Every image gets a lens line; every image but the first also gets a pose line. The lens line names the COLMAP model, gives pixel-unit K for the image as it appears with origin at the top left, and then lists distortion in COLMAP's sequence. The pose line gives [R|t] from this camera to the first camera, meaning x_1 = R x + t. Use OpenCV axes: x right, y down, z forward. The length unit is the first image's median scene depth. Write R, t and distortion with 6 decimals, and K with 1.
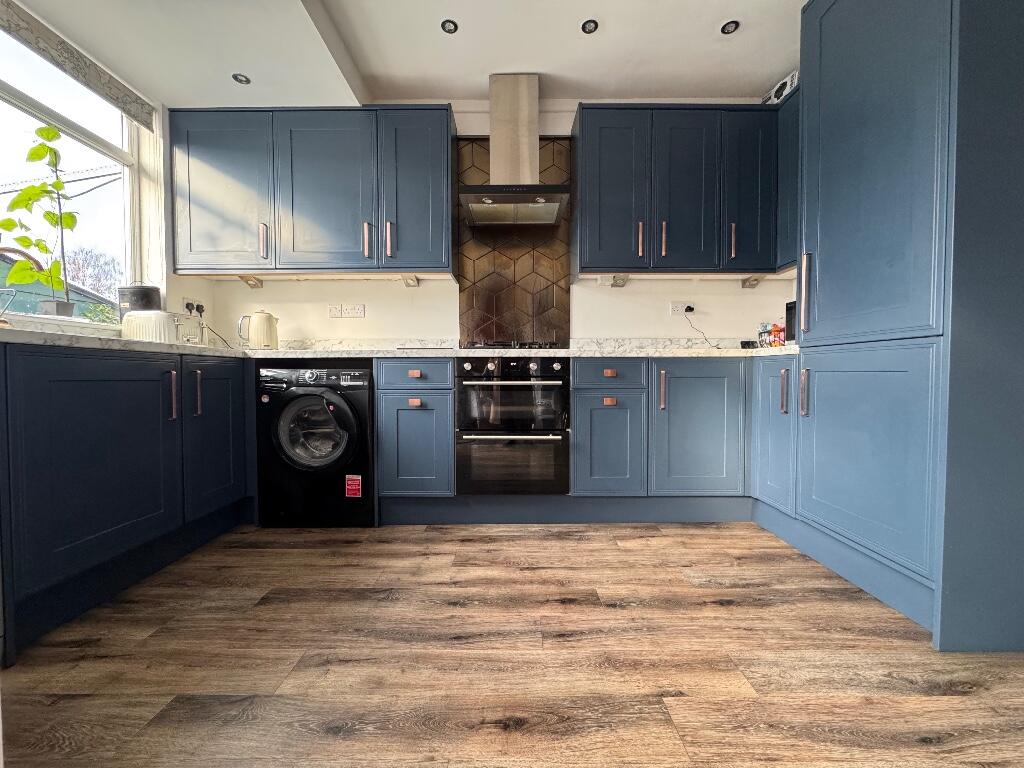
lens RADIAL K [[405.6, 0, 517.8], [0, 405.6, 375.3], [0, 0, 1]] dist [-0.002182, 0.000362]
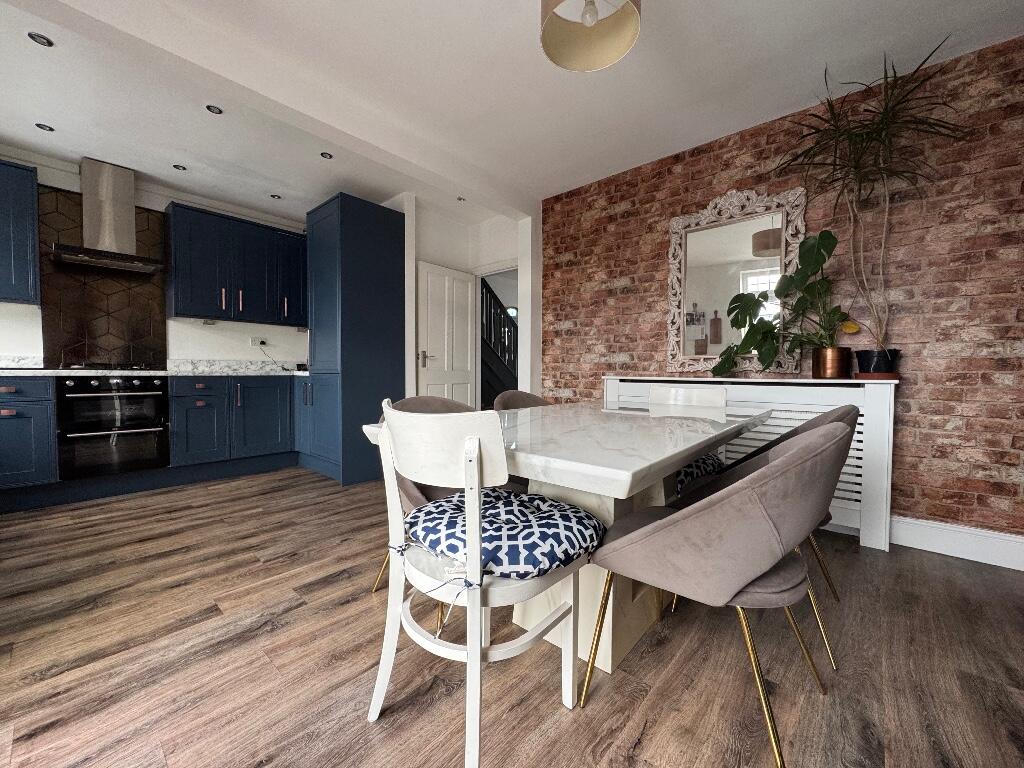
lens RADIAL K [[405.6, 0, 502.1], [0, 405.6, 385.0], [0, 0, 1]] dist [-0.002182, 0.000362]
pose [[0.677310, -0.021398, 0.735386, -0.134852], [0.001308, 0.999610, 0.027881, -0.048754], [-0.735696, -0.017922, 0.677074, -0.910530]]
